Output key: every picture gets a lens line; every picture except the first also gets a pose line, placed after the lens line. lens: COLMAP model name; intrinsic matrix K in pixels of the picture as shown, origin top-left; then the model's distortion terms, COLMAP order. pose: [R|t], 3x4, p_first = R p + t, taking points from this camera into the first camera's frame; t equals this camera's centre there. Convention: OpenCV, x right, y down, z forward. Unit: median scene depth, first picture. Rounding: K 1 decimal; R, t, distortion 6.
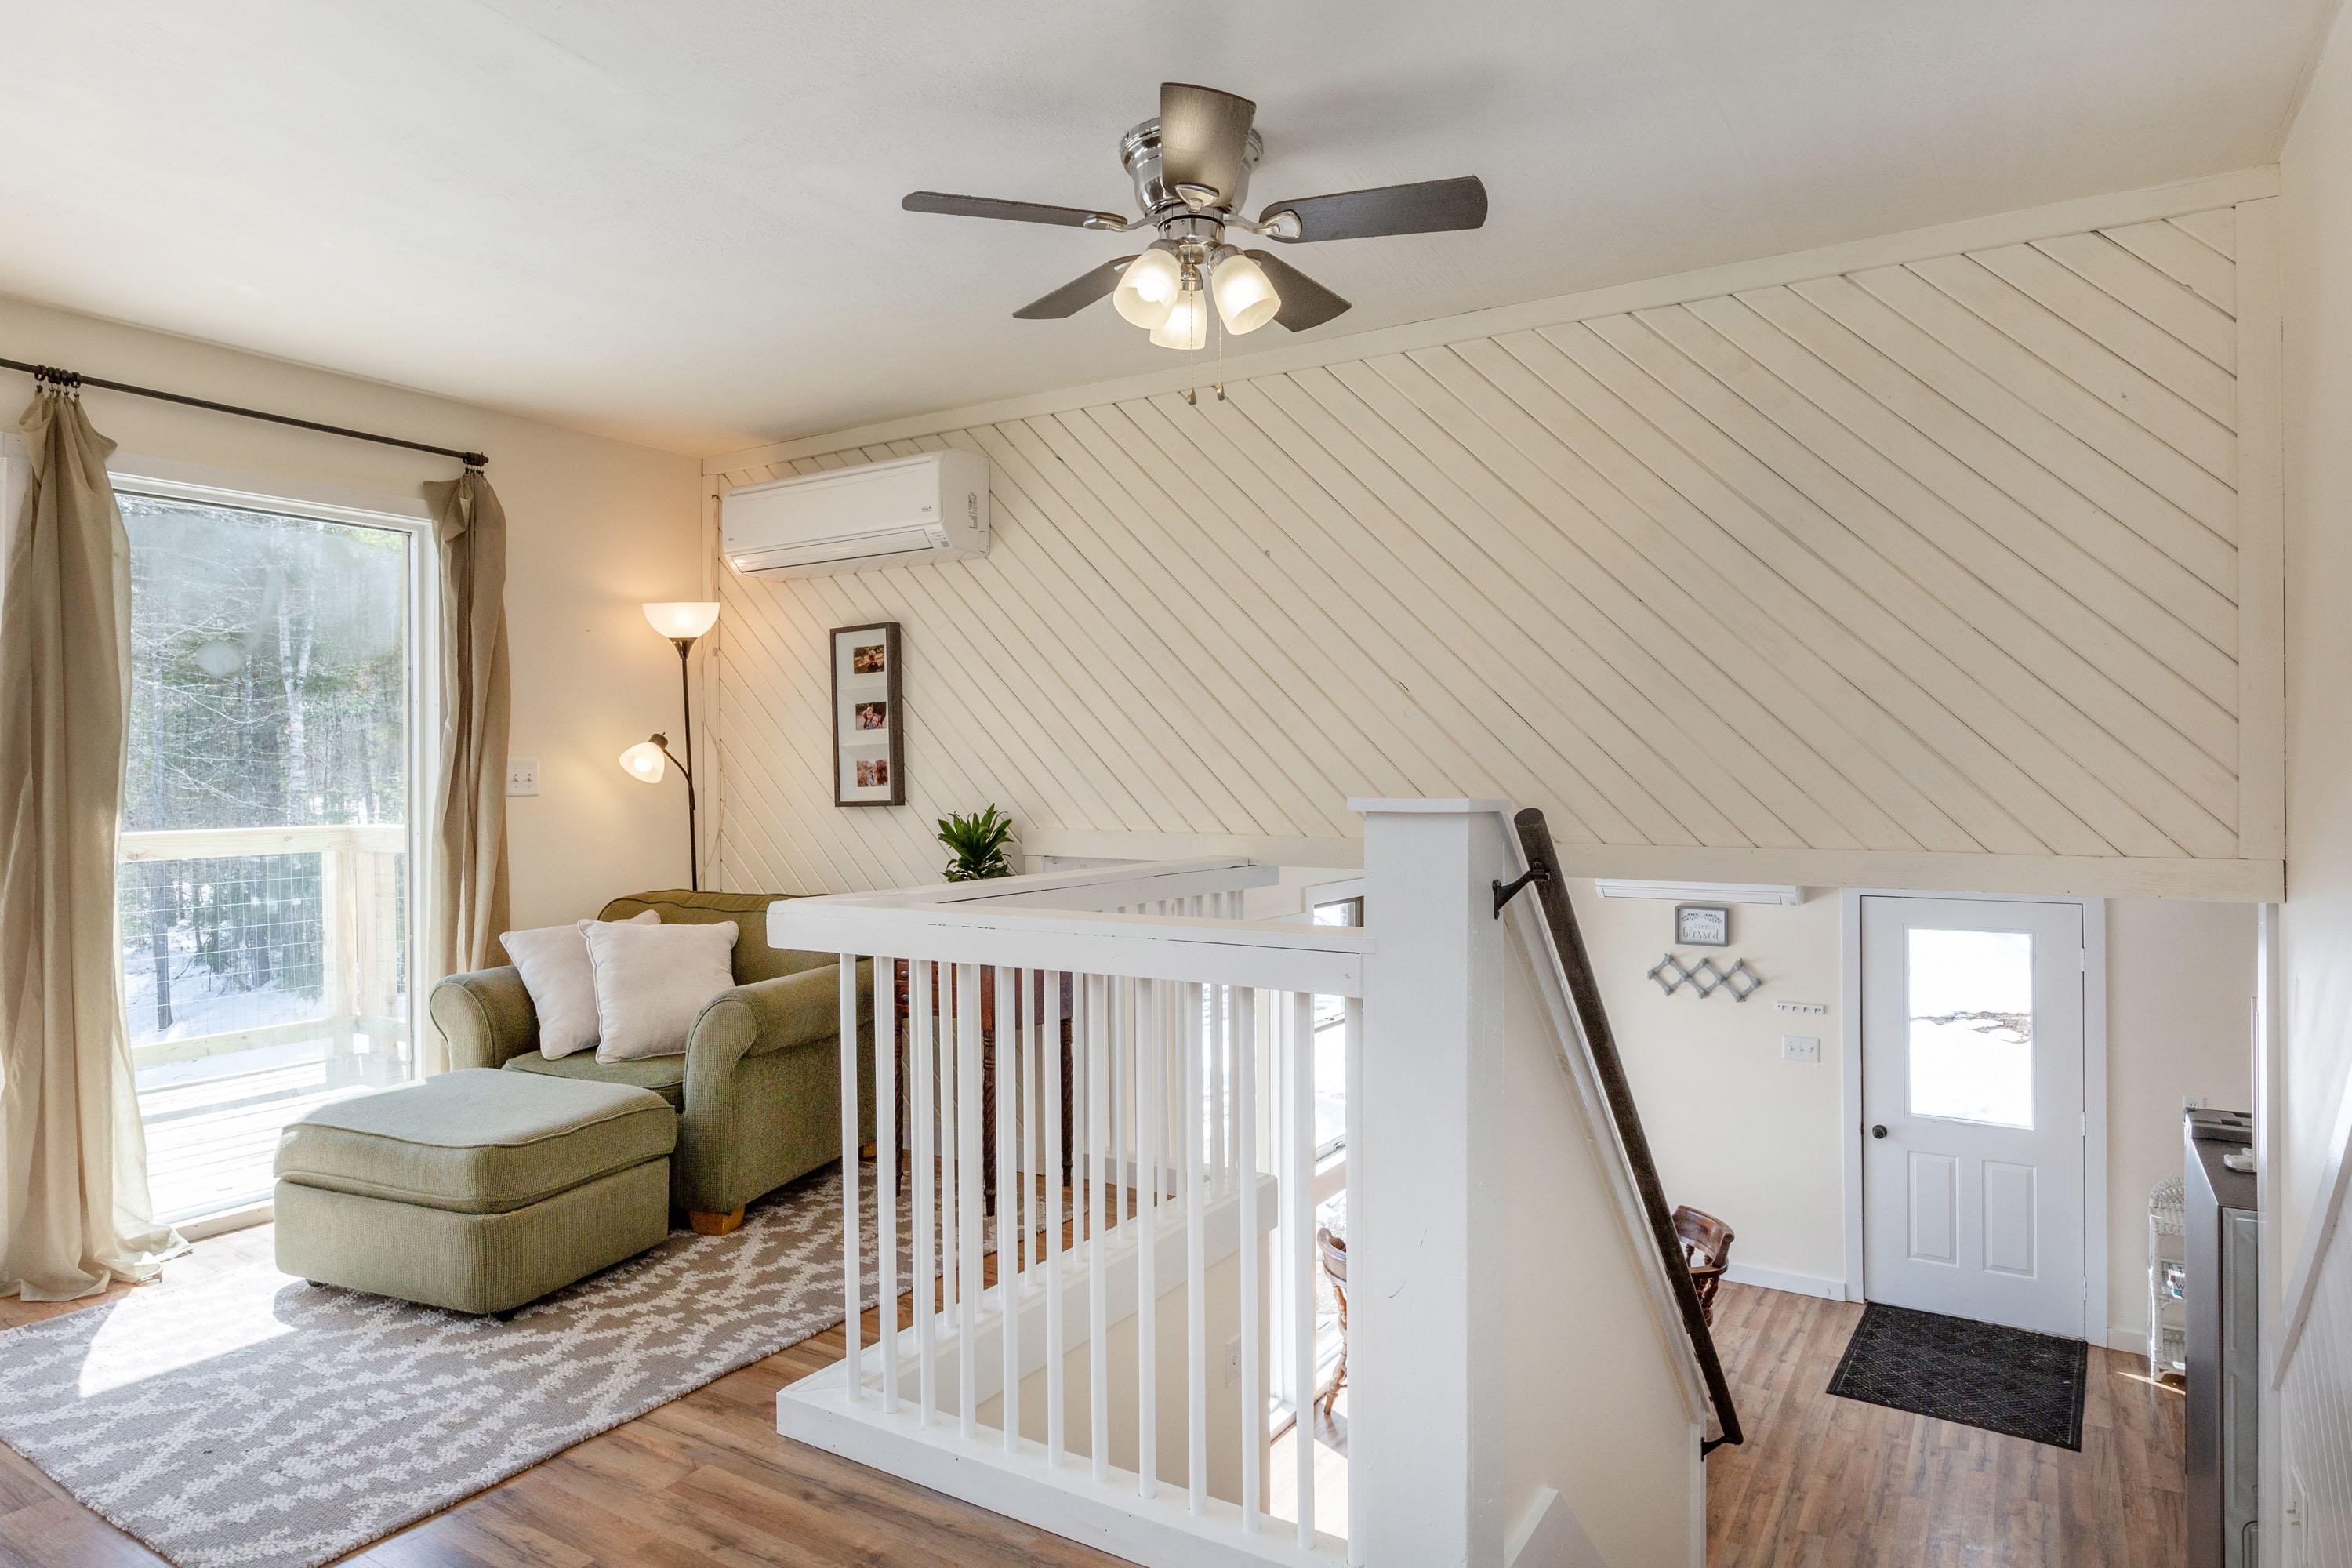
lens RADIAL K [[1345.4, 0, 1176.0], [0, 1345.4, 784.0], [0, 0, 1]] dist [-0.000552, -0.000173]
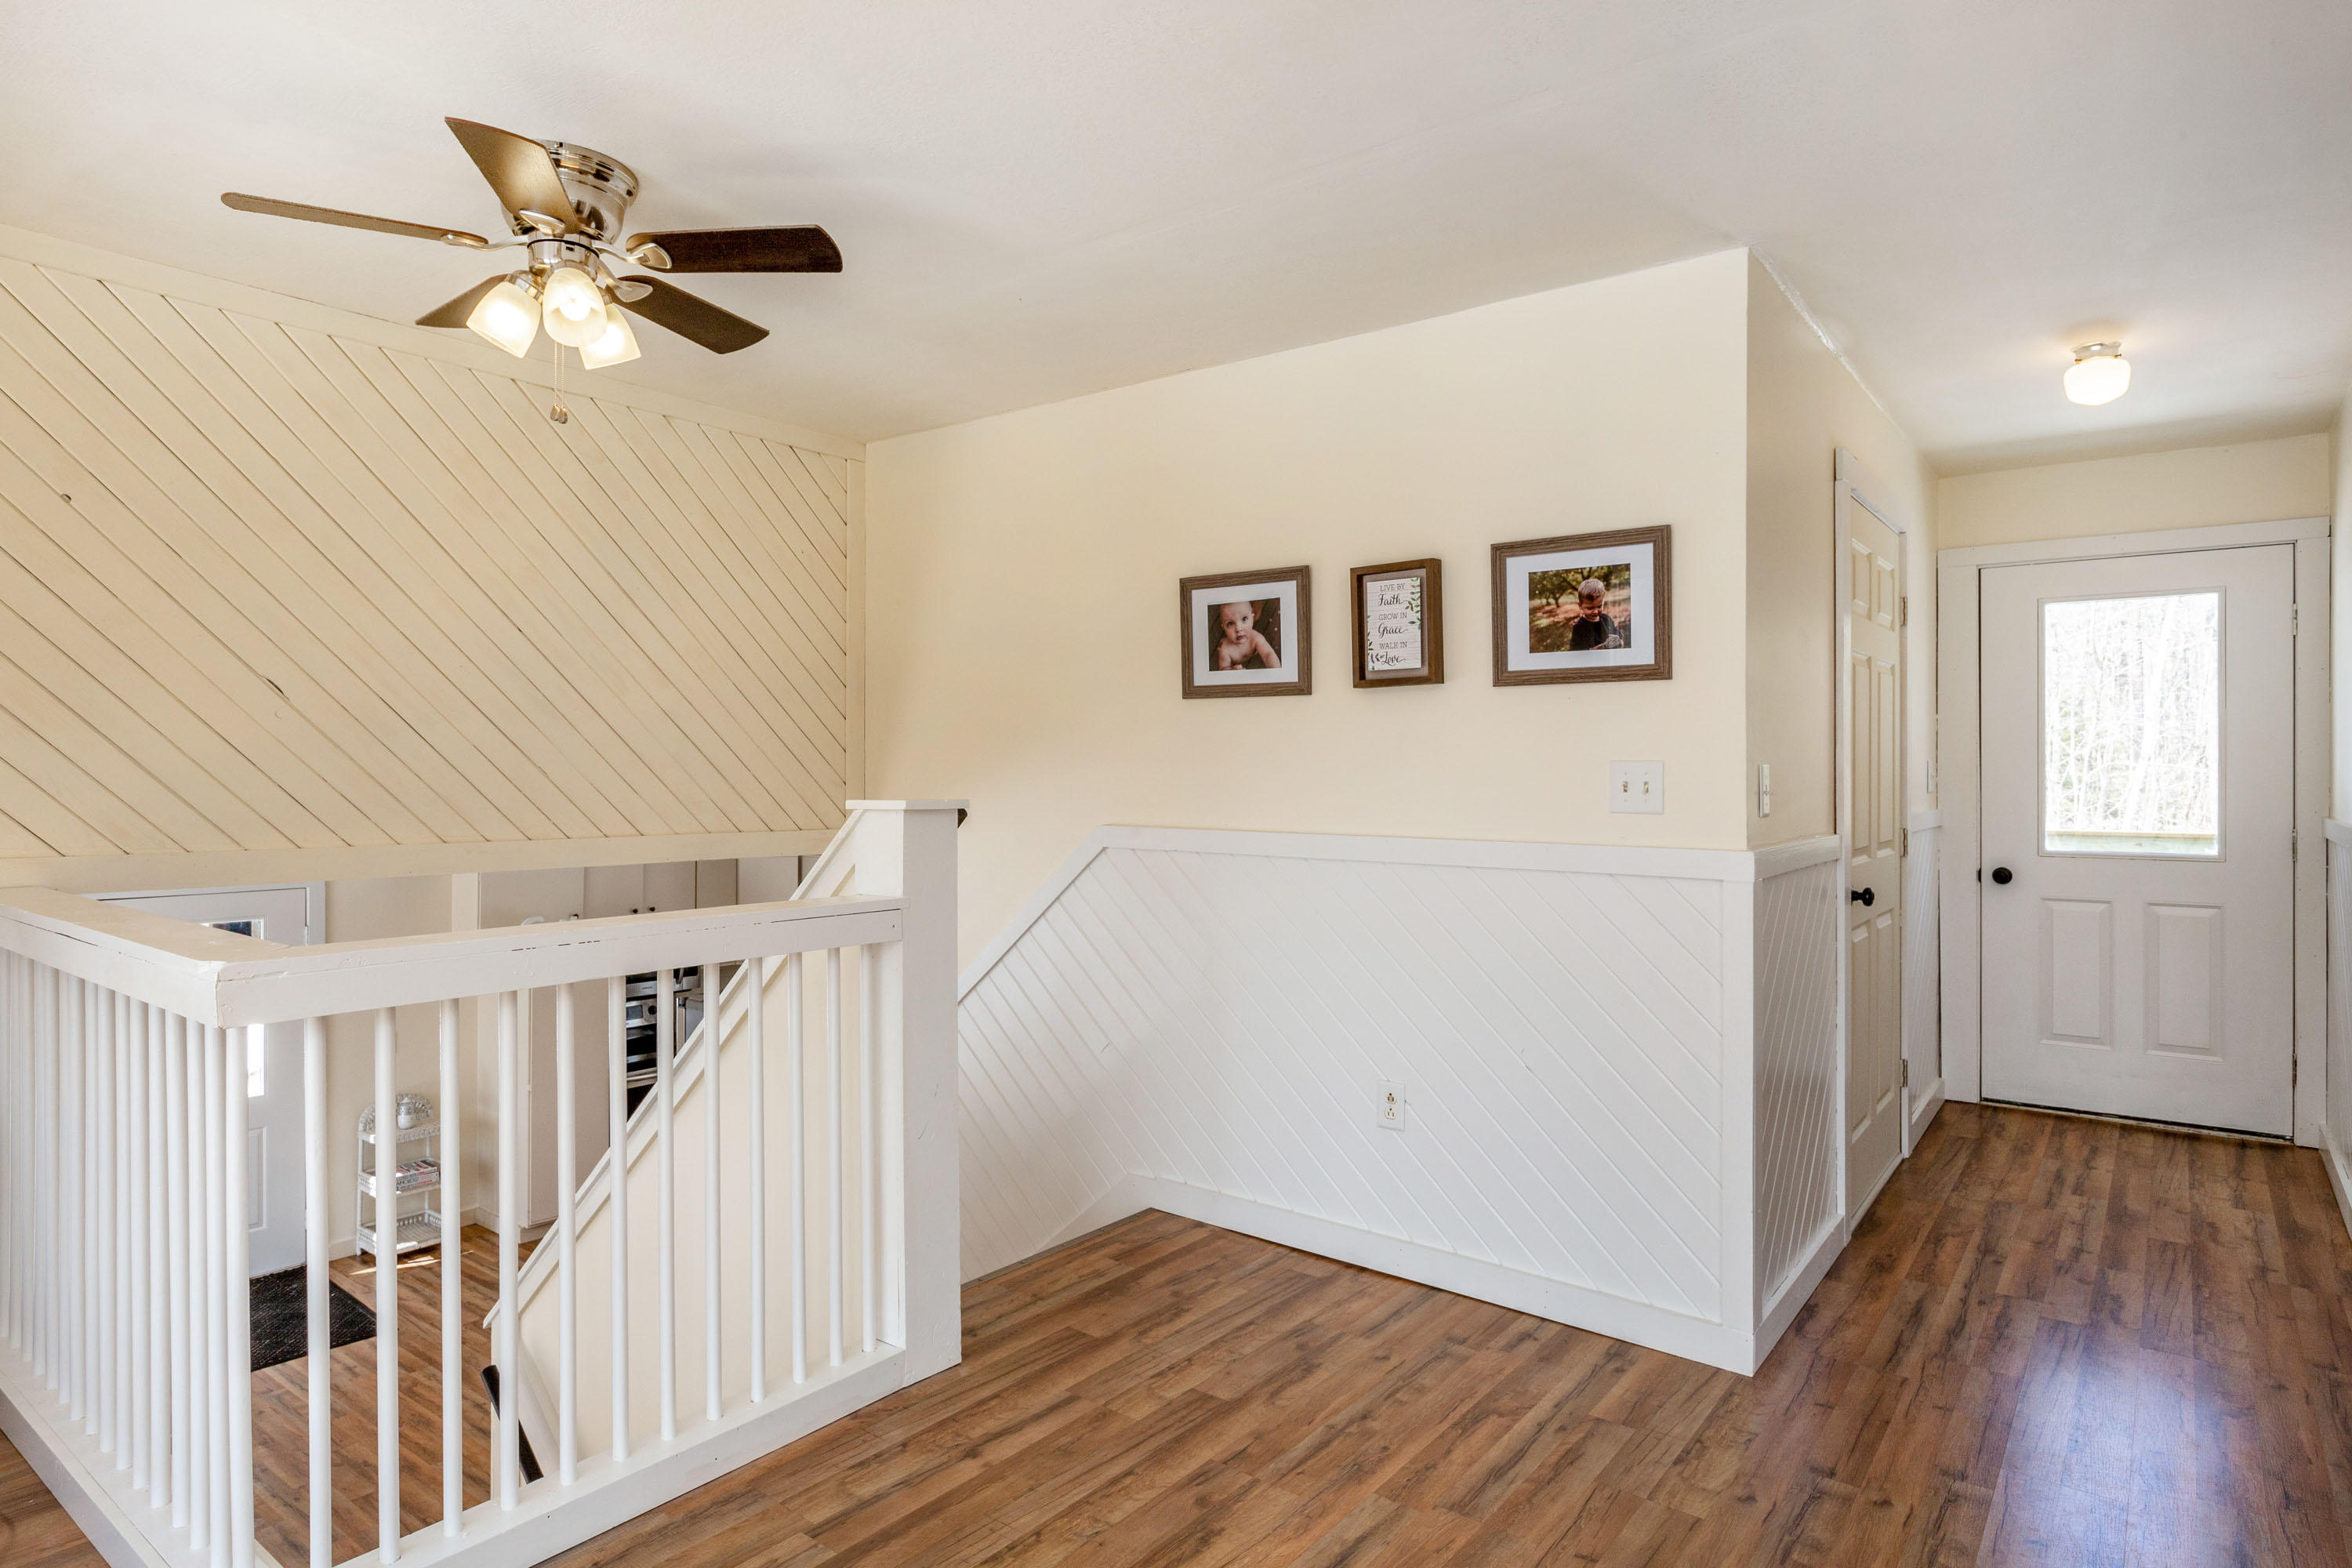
lens RADIAL K [[1345.4, 0, 1176.0], [0, 1345.4, 784.0], [0, 0, 1]] dist [-0.000552, -0.000173]
pose [[0.100514, -0.014109, 0.994836, -0.839284], [-0.005133, 0.999879, 0.014699, -0.023915], [-0.994922, -0.006584, 0.100430, 0.335855]]
